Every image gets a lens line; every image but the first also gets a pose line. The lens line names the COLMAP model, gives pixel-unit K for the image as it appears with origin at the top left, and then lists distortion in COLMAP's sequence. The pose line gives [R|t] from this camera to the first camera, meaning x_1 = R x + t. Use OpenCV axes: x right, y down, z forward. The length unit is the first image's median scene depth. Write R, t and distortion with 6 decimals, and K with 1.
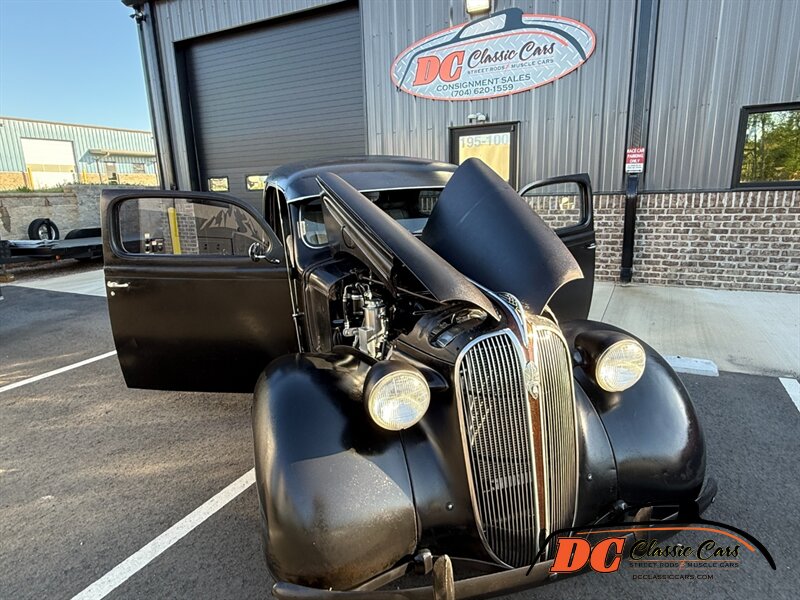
lens RADIAL K [[484.2, 0, 398.0], [0, 484.2, 299.1], [0, 0, 1]] dist [0.004379, -0.002336]
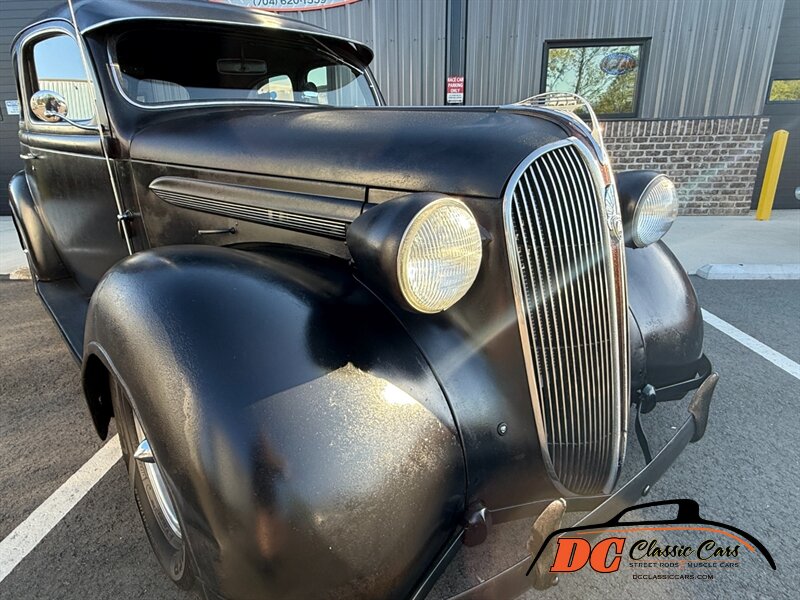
lens RADIAL K [[487.0, 0, 390.5], [0, 487.0, 303.0], [0, 0, 1]] dist [-0.004752, -0.003967]
pose [[0.914333, -0.105789, 0.390902, -0.065882], [0.078271, 0.993240, 0.085720, 0.050448], [-0.397327, -0.047781, 0.916432, 0.123569]]
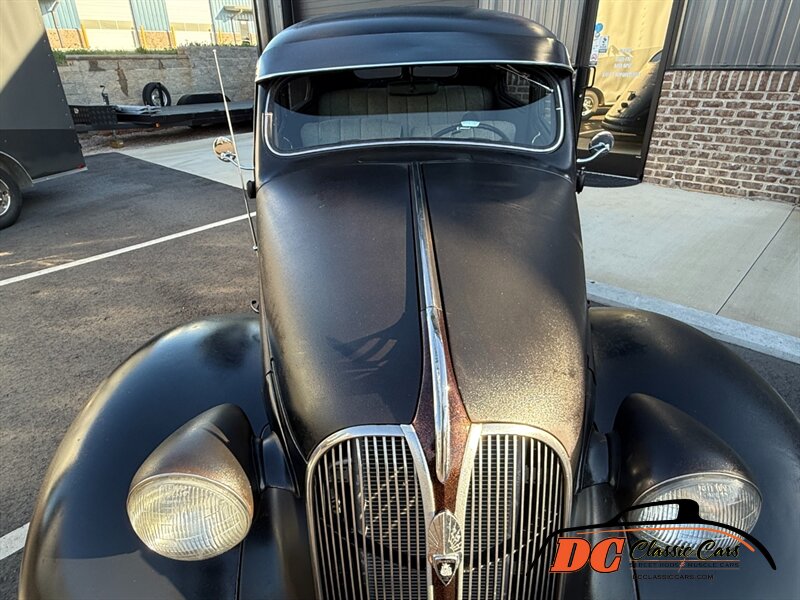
lens RADIAL K [[484.2, 0, 386.0], [0, 484.2, 299.2], [0, 0, 1]] dist [0.004379, -0.002336]
pose [[0.958786, 0.138314, -0.248192, 0.074209], [-0.073075, 0.964169, 0.255024, -0.040774], [0.274572, -0.226377, 0.934539, 0.149272]]
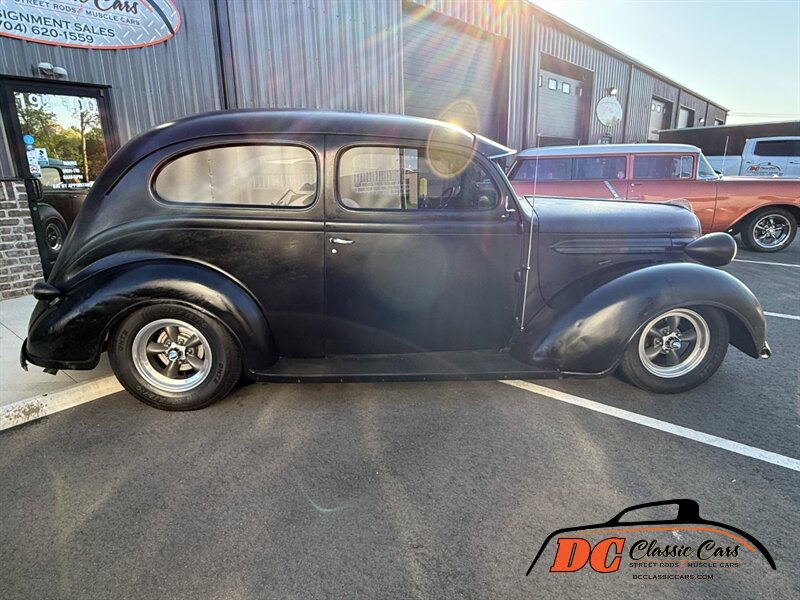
lens RADIAL K [[484.2, 0, 397.4], [0, 484.2, 286.5], [0, 0, 1]] dist [0.004379, -0.002336]
pose [[0.193181, -0.222661, 0.955564, -0.563129], [0.224740, 0.958059, 0.177808, -0.088036], [-0.955077, 0.180405, 0.235120, 0.449238]]
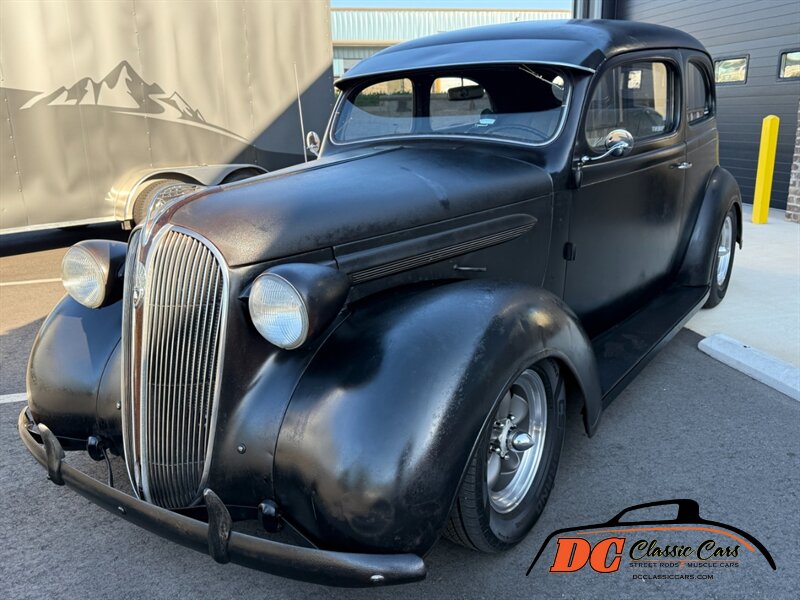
lens RADIAL K [[671.8, 0, 403.6], [0, 671.8, 301.5], [0, 0, 1]] dist [0.099313, -0.157366]
pose [[0.659200, 0.217988, -0.719678, 0.348621], [-0.163885, 0.975702, 0.145423, -0.012380], [0.733891, 0.022082, 0.678908, 0.127499]]
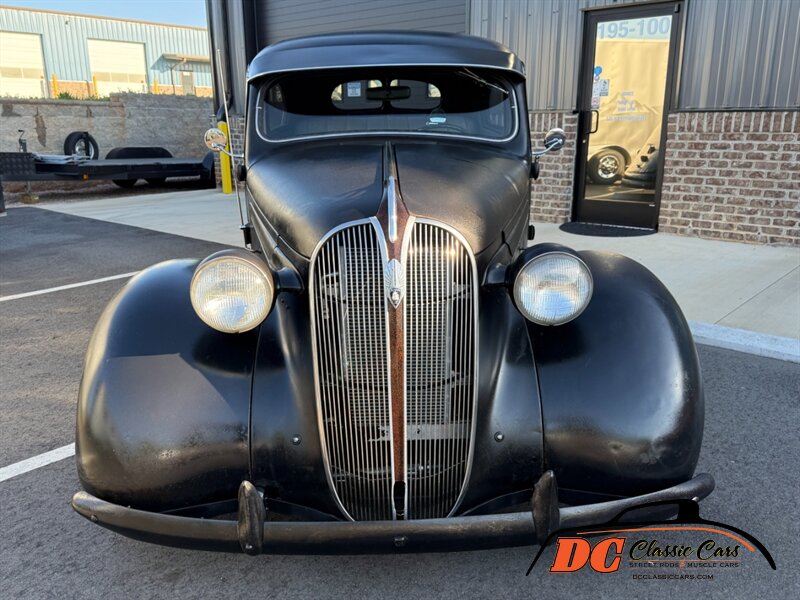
lens RADIAL K [[671.8, 0, 403.8], [0, 671.8, 302.1], [0, 0, 1]] dist [0.099313, -0.157366]
pose [[0.971345, 0.087274, -0.221070, 0.128572], [-0.078027, 0.995685, 0.050236, 0.034289], [0.224500, -0.031547, 0.973963, -0.008011]]
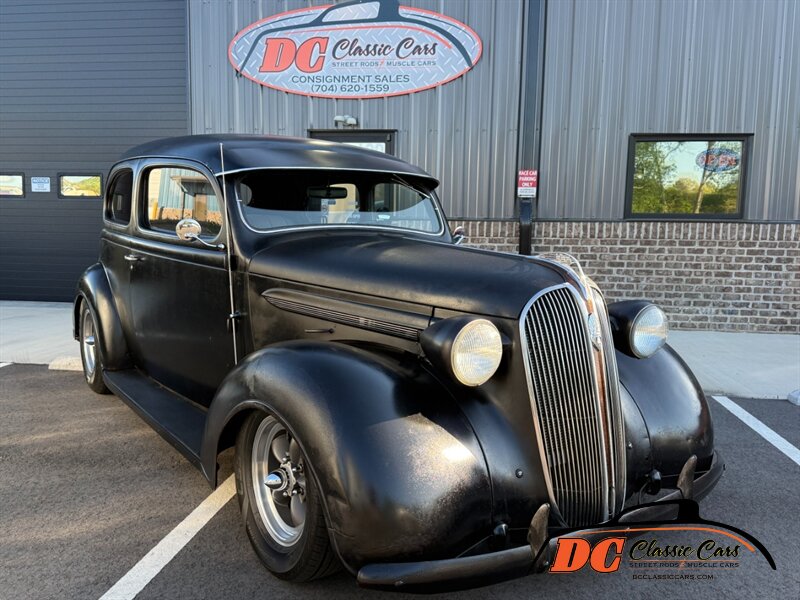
lens RADIAL K [[671.8, 0, 399.9], [0, 671.8, 303.0], [0, 0, 1]] dist [0.099313, -0.157366]
pose [[0.941821, 0.010282, 0.335958, -0.140615], [0.029652, 0.993093, -0.113521, 0.062203], [-0.334805, 0.116878, 0.935011, -0.045899]]
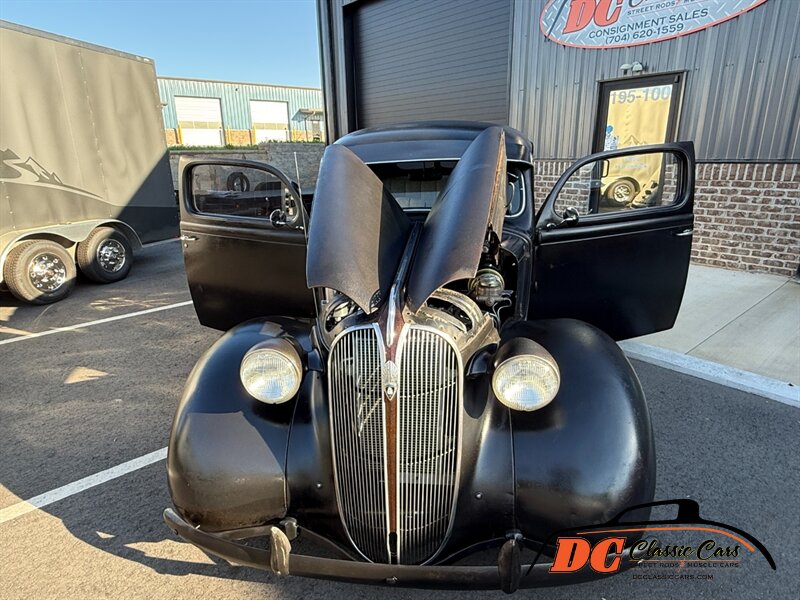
lens RADIAL K [[484.2, 0, 394.1], [0, 484.2, 299.9], [0, 0, 1]] dist [0.004379, -0.002336]
pose [[0.925903, 0.121862, -0.357564, 0.147013], [-0.090943, 0.990607, 0.102116, -0.021099], [0.366650, -0.062031, 0.928289, 0.032126]]
